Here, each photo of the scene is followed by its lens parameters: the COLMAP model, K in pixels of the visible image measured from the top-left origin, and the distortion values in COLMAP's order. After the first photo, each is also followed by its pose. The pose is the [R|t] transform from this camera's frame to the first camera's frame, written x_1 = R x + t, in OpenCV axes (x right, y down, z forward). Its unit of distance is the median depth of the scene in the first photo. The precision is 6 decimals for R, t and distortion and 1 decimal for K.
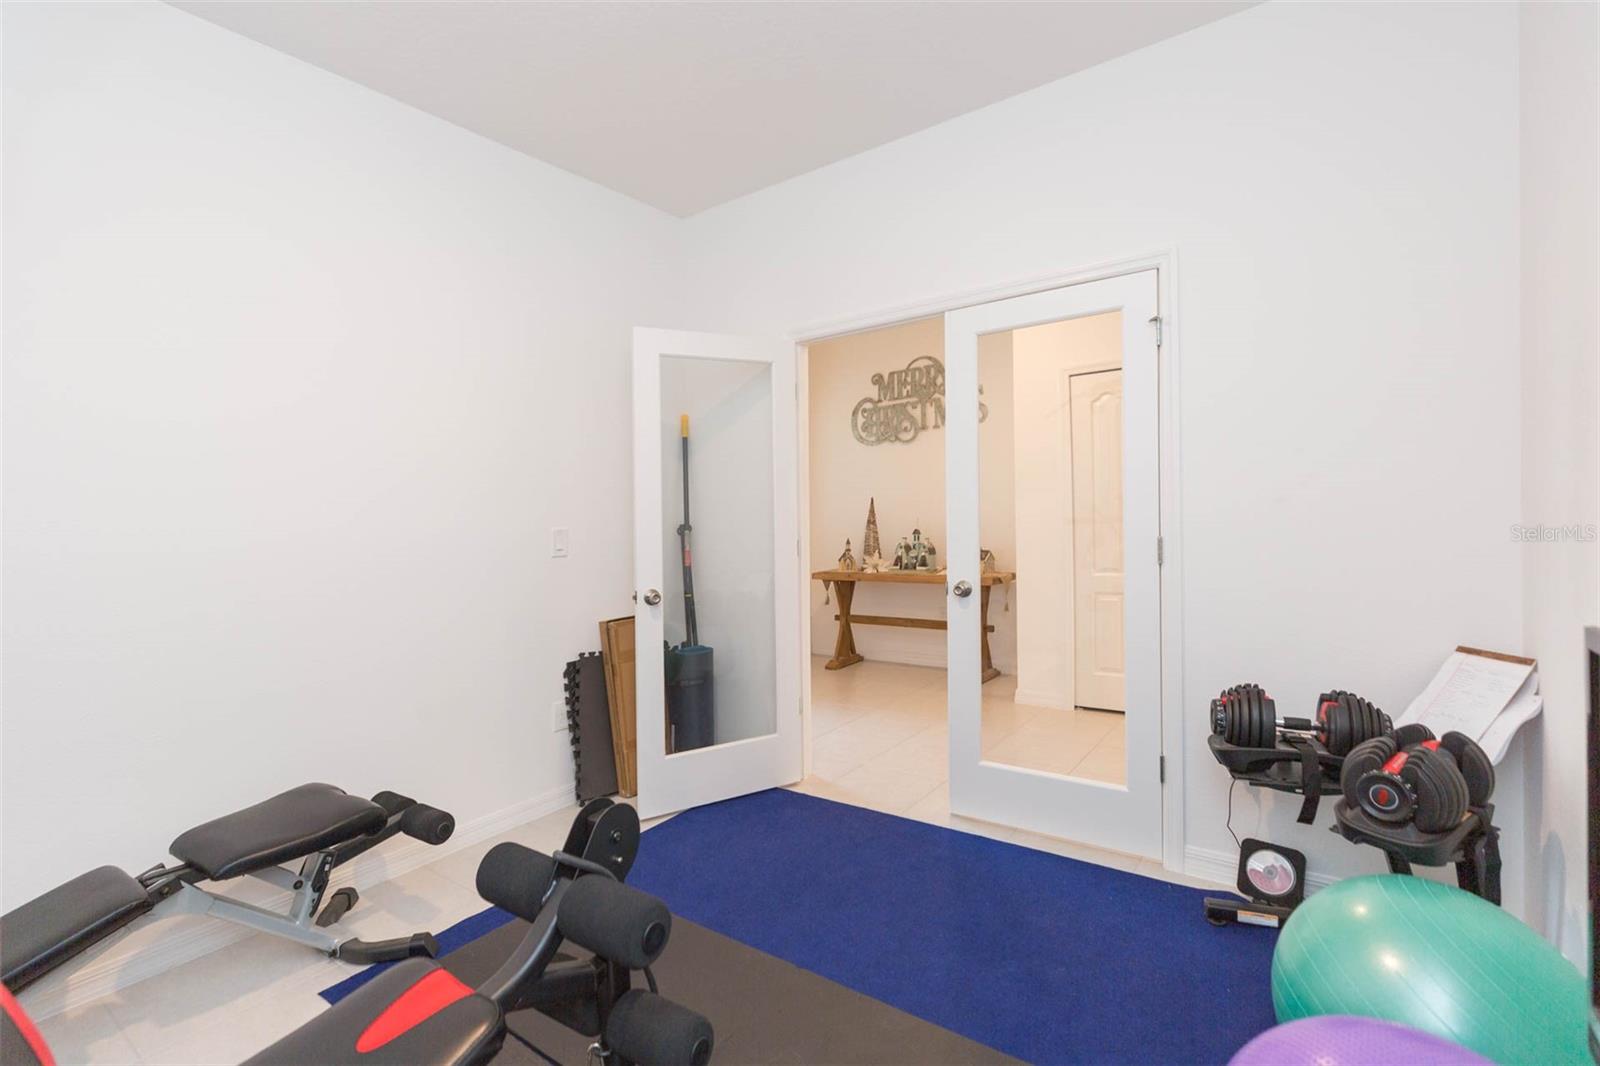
lens RADIAL K [[739.8, 0, 801.2], [0, 739.8, 505.5], [0, 0, 1]] dist [0.002408, 0.000453]
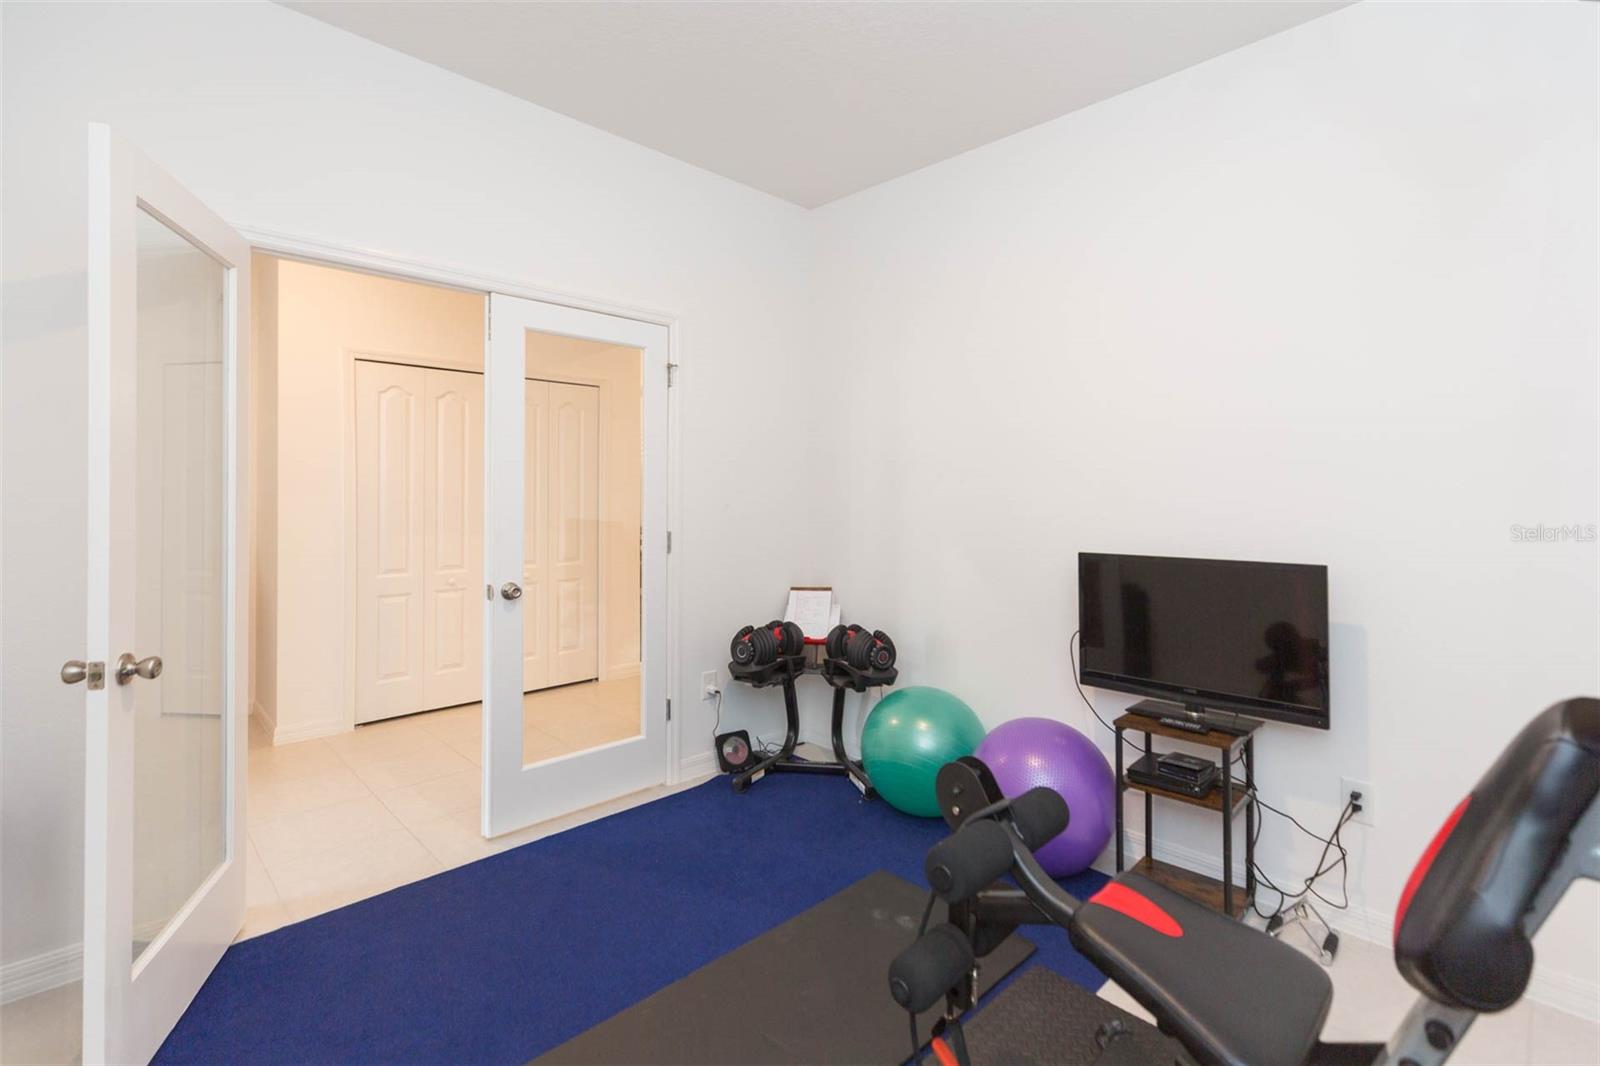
lens RADIAL K [[739.8, 0, 801.2], [0, 739.8, 505.5], [0, 0, 1]] dist [0.002408, 0.000453]
pose [[0.165417, 0.015848, 0.986096, -0.583248], [-0.016902, 0.999770, -0.013232, 0.008182], [-0.986079, -0.014478, 0.165647, 0.428574]]
